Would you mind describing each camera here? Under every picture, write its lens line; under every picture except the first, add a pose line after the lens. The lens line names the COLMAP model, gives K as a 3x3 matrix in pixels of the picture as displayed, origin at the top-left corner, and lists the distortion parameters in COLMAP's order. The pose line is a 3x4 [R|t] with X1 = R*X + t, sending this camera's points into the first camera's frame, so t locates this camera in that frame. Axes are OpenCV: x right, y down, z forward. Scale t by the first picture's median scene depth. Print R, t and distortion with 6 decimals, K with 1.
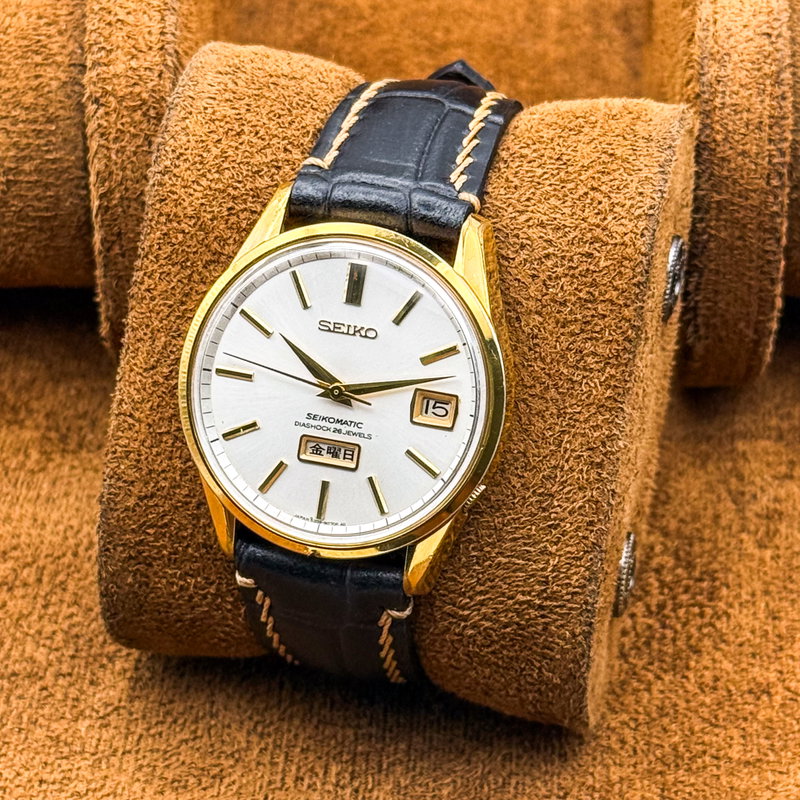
lens RADIAL K [[2894.2, 0, 405.9], [0, 2894.2, 398.7], [0, 0, 1]] dist [-0.121718, 0.000000]
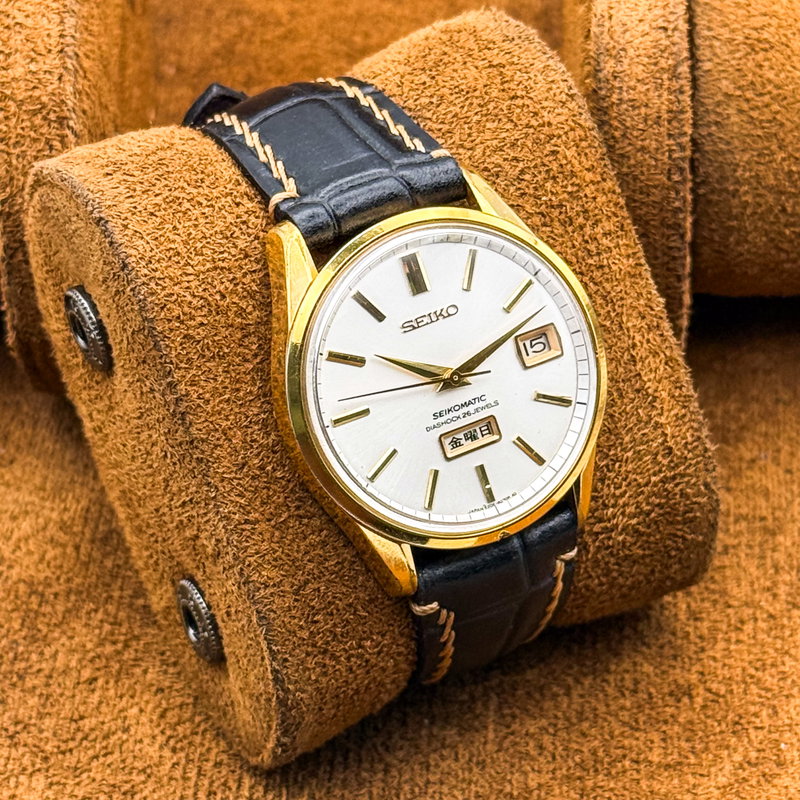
lens RADIAL K [[2894.2, 0, 399.6], [0, 2894.2, 400.2], [0, 0, 1]] dist [-0.121718, 0.000000]
pose [[0.741185, -0.468086, 0.481186, -0.504829], [0.483623, 0.869448, 0.100841, -0.101946], [-0.465569, 0.157971, 0.870799, 0.147085]]
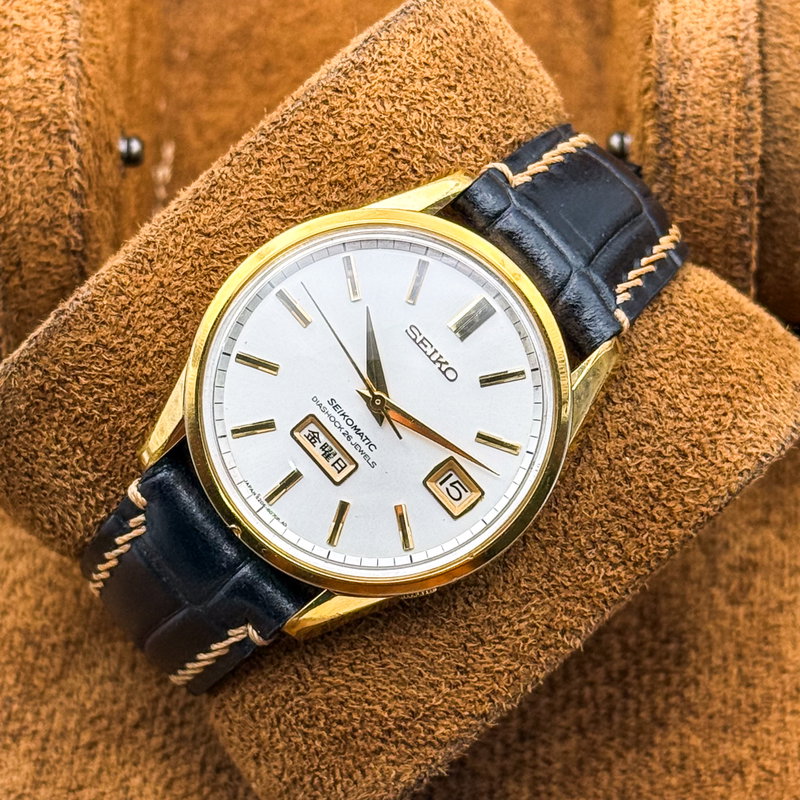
lens RADIAL K [[2894.2, 0, 368.3], [0, 2894.2, 405.1], [0, 0, 1]] dist [-0.121718, 0.000000]
pose [[0.761052, 0.620836, 0.188047, -0.184072], [-0.623303, 0.780173, -0.053144, 0.045256], [-0.179703, -0.076765, 0.980721, 0.148867]]
